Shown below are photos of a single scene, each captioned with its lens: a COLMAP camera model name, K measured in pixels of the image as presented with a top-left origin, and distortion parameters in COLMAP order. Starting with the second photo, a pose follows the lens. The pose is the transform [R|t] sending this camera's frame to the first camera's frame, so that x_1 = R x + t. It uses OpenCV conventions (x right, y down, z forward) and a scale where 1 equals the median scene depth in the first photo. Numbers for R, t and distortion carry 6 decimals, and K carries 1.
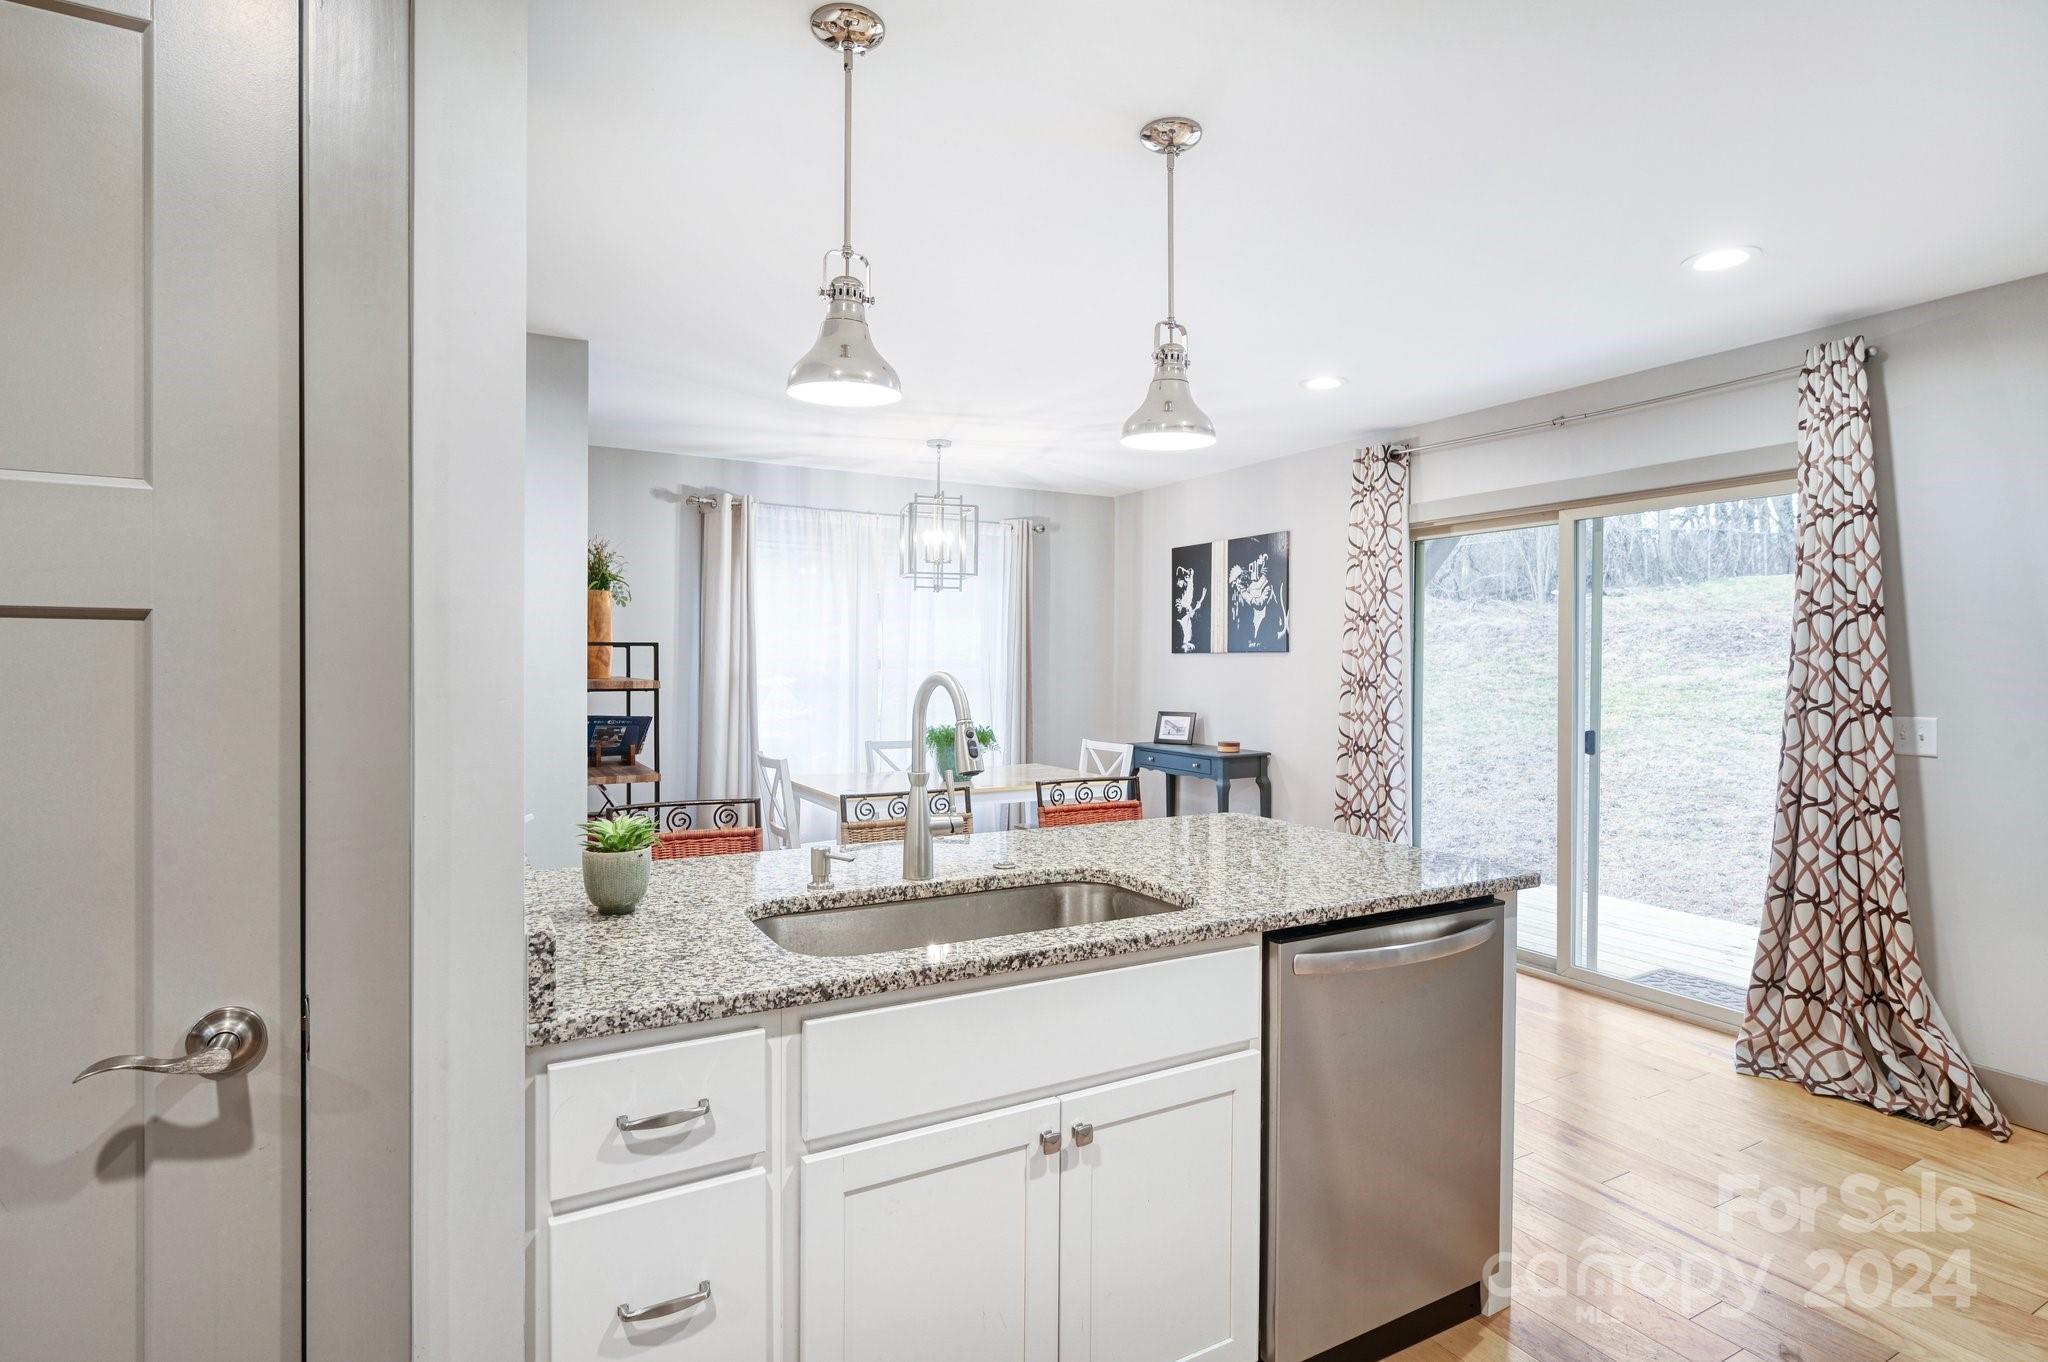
lens RADIAL K [[997.3, 0, 1020.8], [0, 997.3, 680.7], [0, 0, 1]] dist [-0.000567, -0.000048]
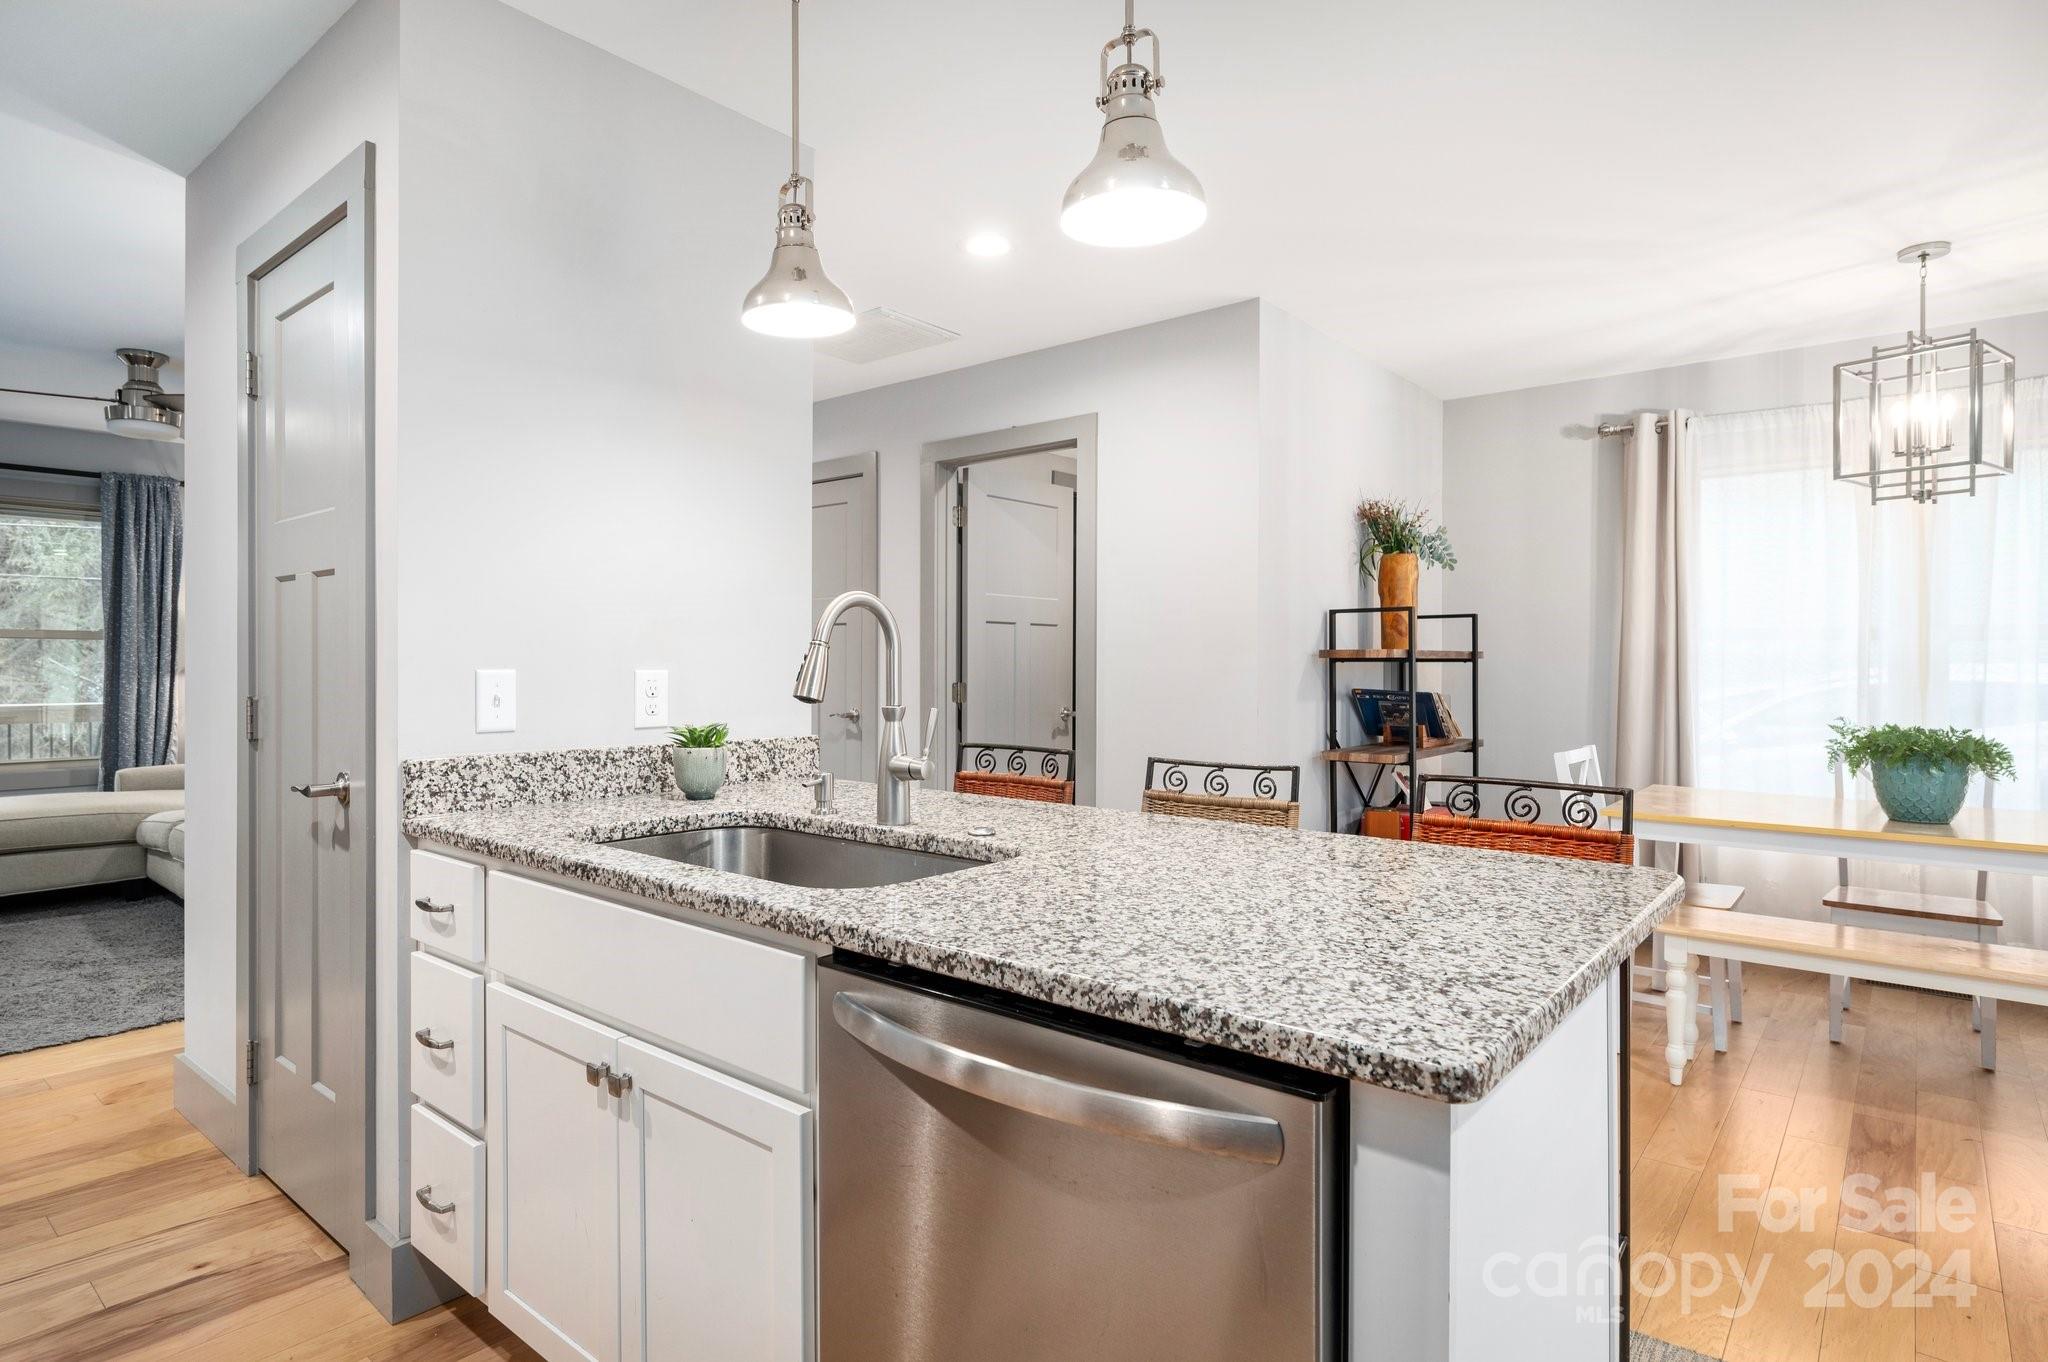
lens RADIAL K [[1067.7, 0, 1026.1], [0, 1067.7, 675.8], [0, 0, 1]] dist [-0.000315, 0.000780]
pose [[0.381535, 0.008566, -0.924315, 0.862861], [-0.018203, 0.999833, 0.001751, 0.062798], [0.924175, 0.016157, 0.381627, 0.767800]]
